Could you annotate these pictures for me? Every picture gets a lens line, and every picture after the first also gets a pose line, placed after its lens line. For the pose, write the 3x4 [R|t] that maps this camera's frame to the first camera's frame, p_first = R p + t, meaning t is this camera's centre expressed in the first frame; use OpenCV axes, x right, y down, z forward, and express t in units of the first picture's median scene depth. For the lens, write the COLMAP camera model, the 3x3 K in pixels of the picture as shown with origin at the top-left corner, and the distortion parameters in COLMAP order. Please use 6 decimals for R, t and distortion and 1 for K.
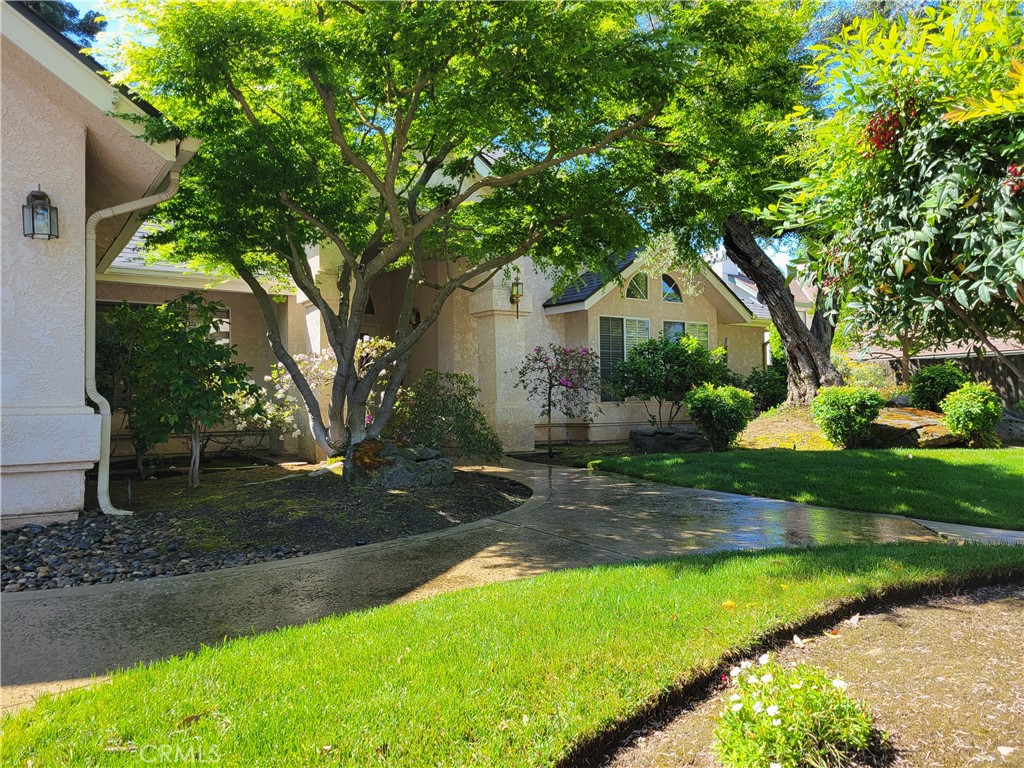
lens RADIAL K [[767.9, 0, 511.0], [0, 767.9, 382.8], [0, 0, 1]] dist [0.016534, 0.004070]
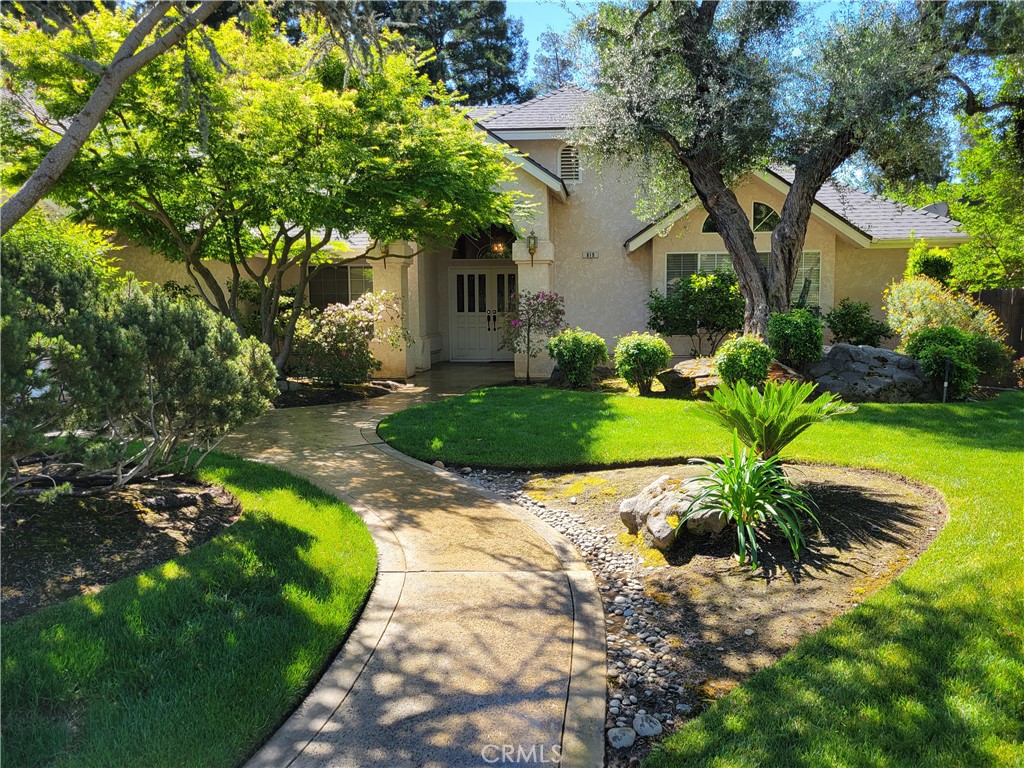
lens RADIAL K [[767.9, 0, 522.1], [0, 767.9, 378.0], [0, 0, 1]] dist [0.016534, 0.004070]
pose [[0.777341, 0.055549, -0.626623, 0.761594], [0.016468, 0.993955, 0.108542, -0.042564], [0.628864, -0.094693, 0.771727, 0.049456]]
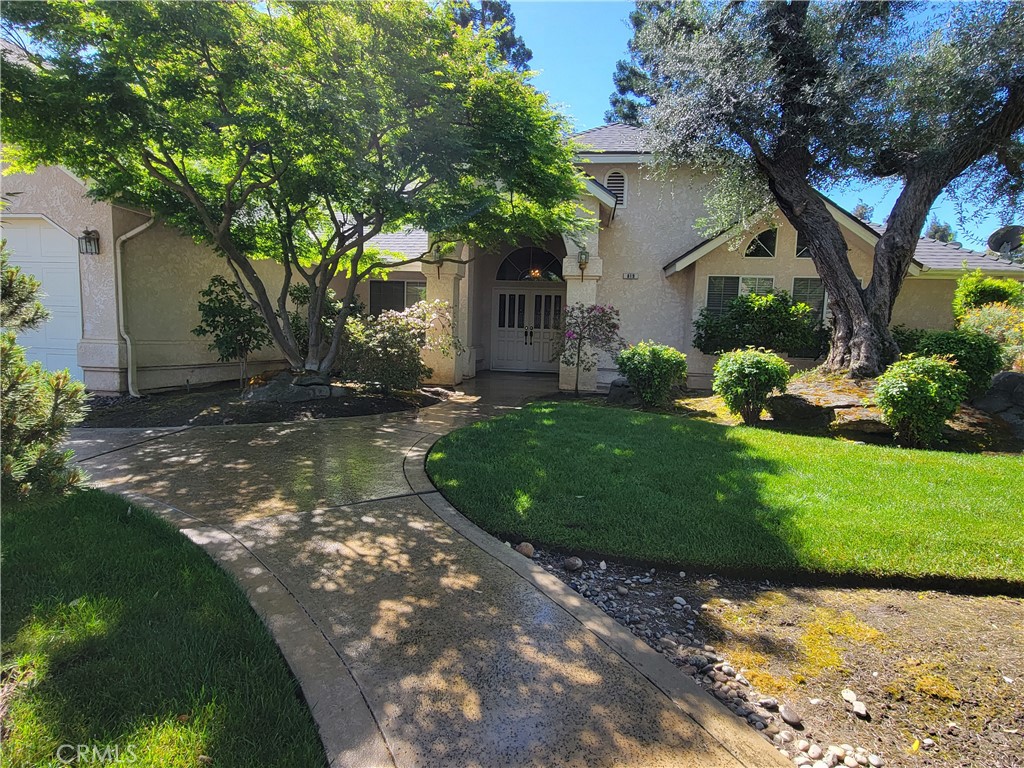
lens RADIAL K [[523.7, 0, 507.6], [0, 523.7, 393.1], [0, 0, 1]] dist [-0.000483, -0.001057]
pose [[0.755089, 0.103076, -0.647469, 0.478769], [-0.023205, 0.991147, 0.130727, -0.014647], [0.655211, -0.083686, 0.750796, 0.284348]]
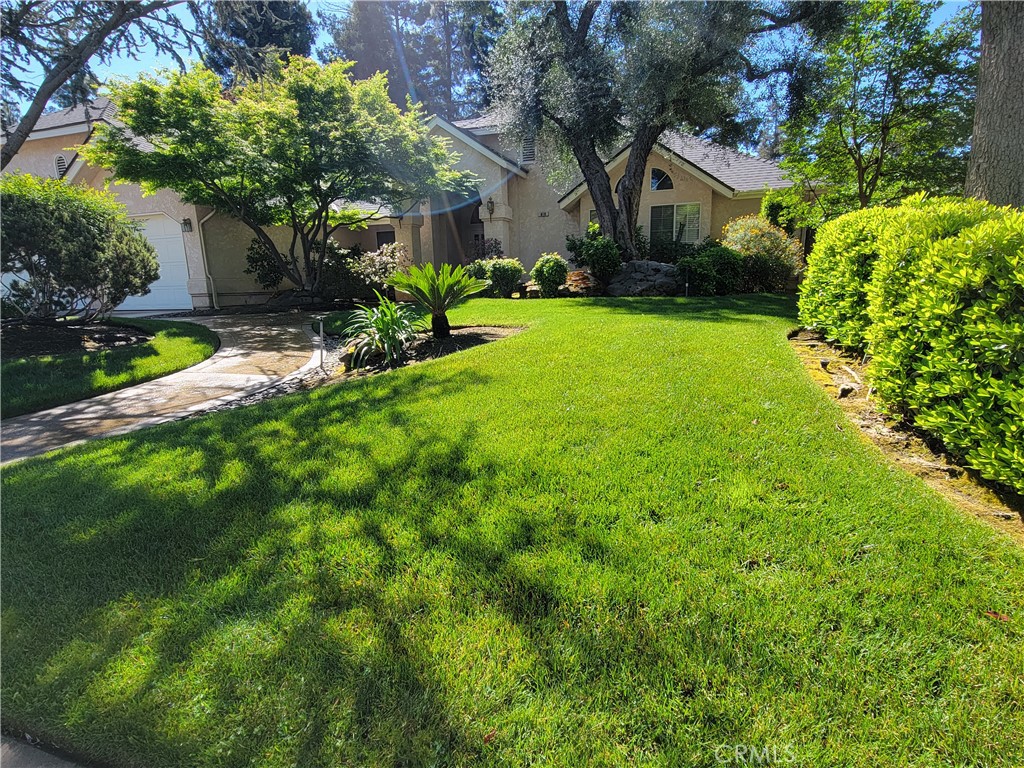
lens RADIAL K [[523.7, 0, 508.3], [0, 523.7, 389.6], [0, 0, 1]] dist [-0.000483, -0.001057]
pose [[0.632832, 0.151527, -0.759318, 1.020372], [0.042791, 0.972321, 0.229697, 0.015041], [0.773106, -0.177852, 0.608831, 0.227100]]
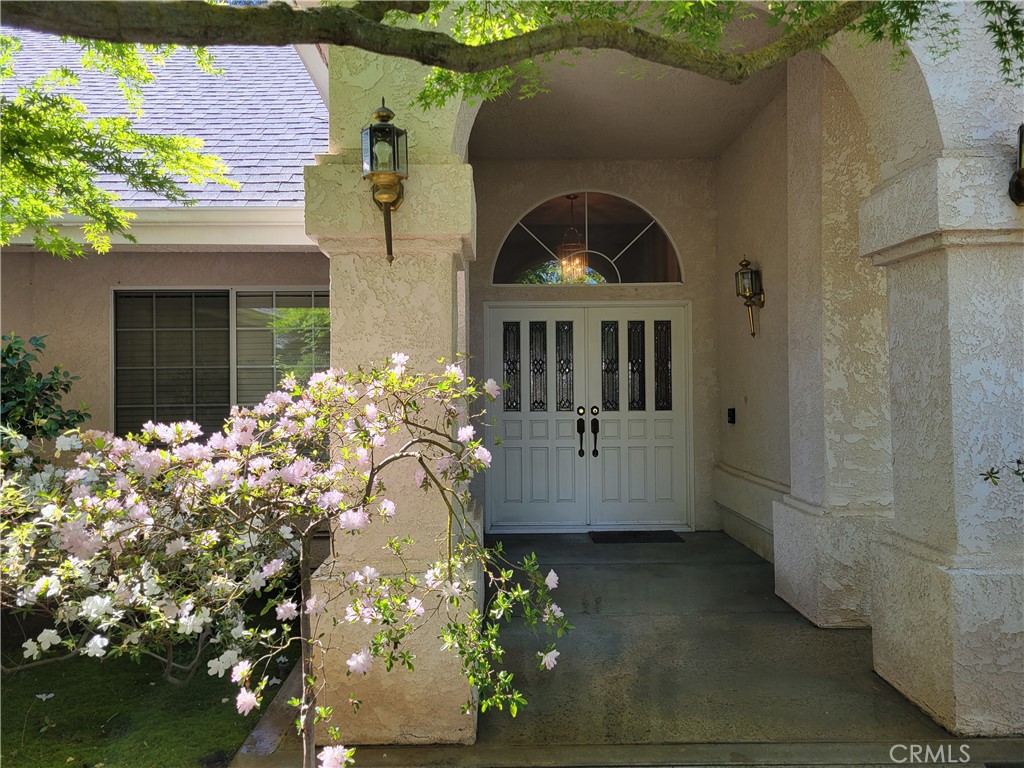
lens RADIAL K [[767.9, 0, 510.2], [0, 767.9, 380.1], [0, 0, 1]] dist [0.016534, 0.004070]
pose [[0.845536, -0.004910, -0.533895, -0.004941], [0.019061, 0.999598, 0.020994, -0.048275], [0.533578, -0.027928, 0.845290, 0.665064]]
